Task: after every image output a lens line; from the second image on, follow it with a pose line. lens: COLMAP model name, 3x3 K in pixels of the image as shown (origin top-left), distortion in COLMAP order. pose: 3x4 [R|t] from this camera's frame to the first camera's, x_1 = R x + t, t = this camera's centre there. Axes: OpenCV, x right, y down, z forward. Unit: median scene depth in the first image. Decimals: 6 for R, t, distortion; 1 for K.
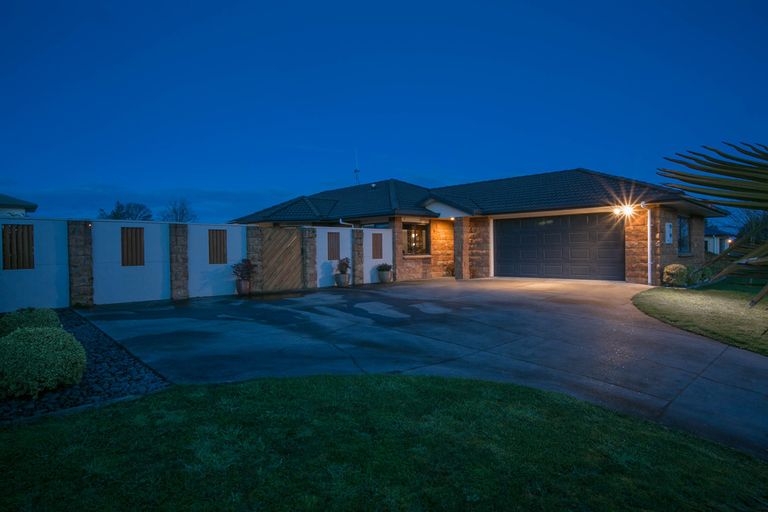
lens RADIAL K [[427.9, 0, 384.0], [0, 427.9, 256.0], [0, 0, 1]] dist [-0.043876, 0.000335]
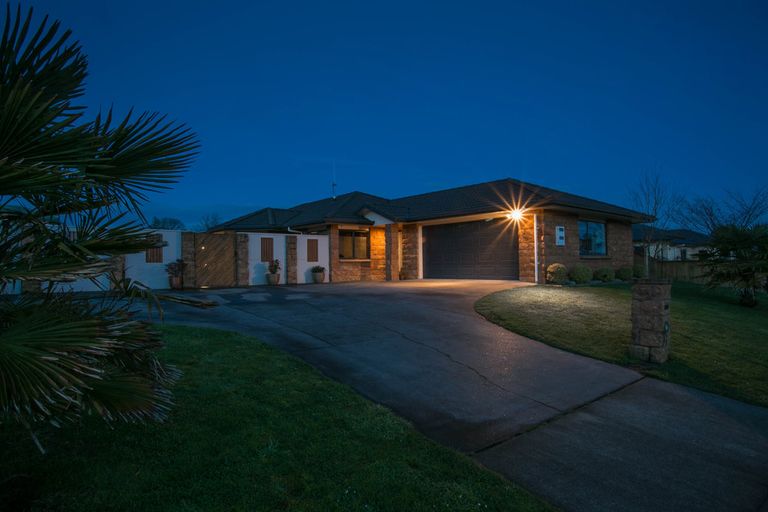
lens RADIAL K [[427.9, 0, 384.0], [0, 427.9, 256.0], [0, 0, 1]] dist [-0.043876, 0.000335]
pose [[0.996447, -0.001540, -0.084202, 0.279434], [-0.001230, 0.999460, -0.032833, 0.029362], [0.084207, 0.032819, 0.995908, -0.107193]]
